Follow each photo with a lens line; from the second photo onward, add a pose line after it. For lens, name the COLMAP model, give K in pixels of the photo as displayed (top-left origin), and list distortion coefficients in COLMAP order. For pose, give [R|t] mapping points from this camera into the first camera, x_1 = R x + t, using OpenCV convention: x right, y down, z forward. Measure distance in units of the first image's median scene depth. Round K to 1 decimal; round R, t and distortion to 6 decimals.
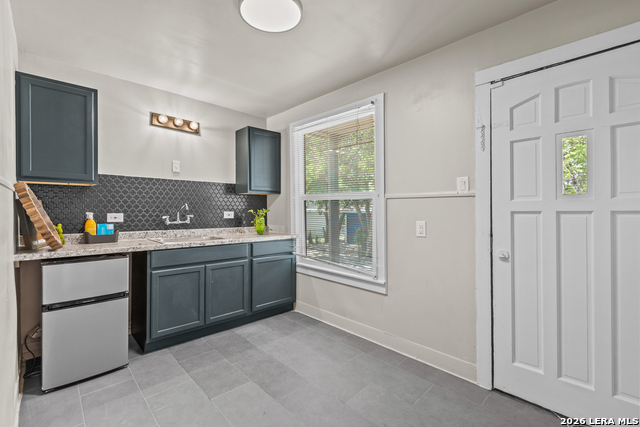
lens RADIAL K [[286.3, 0, 320.4], [0, 286.3, 213.8], [0, 0, 1]] dist [-0.003688, 0.000374]
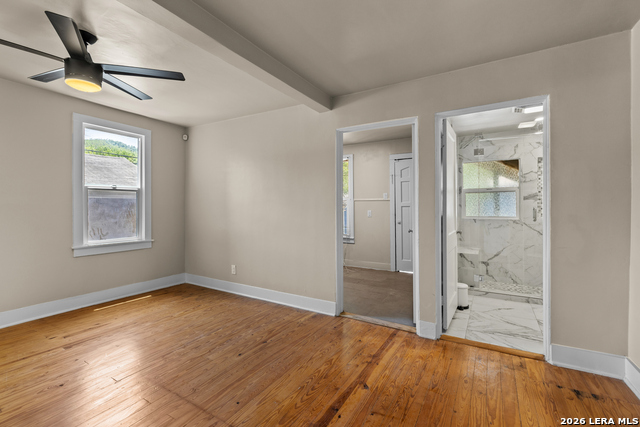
lens RADIAL K [[286.3, 0, 318.7], [0, 286.3, 210.4], [0, 0, 1]] dist [-0.003688, 0.000374]
pose [[0.968013, -0.009885, 0.250704, -0.759996], [0.008147, 0.999935, 0.007967, 0.002622], [-0.250767, -0.005670, 0.968031, -1.400745]]
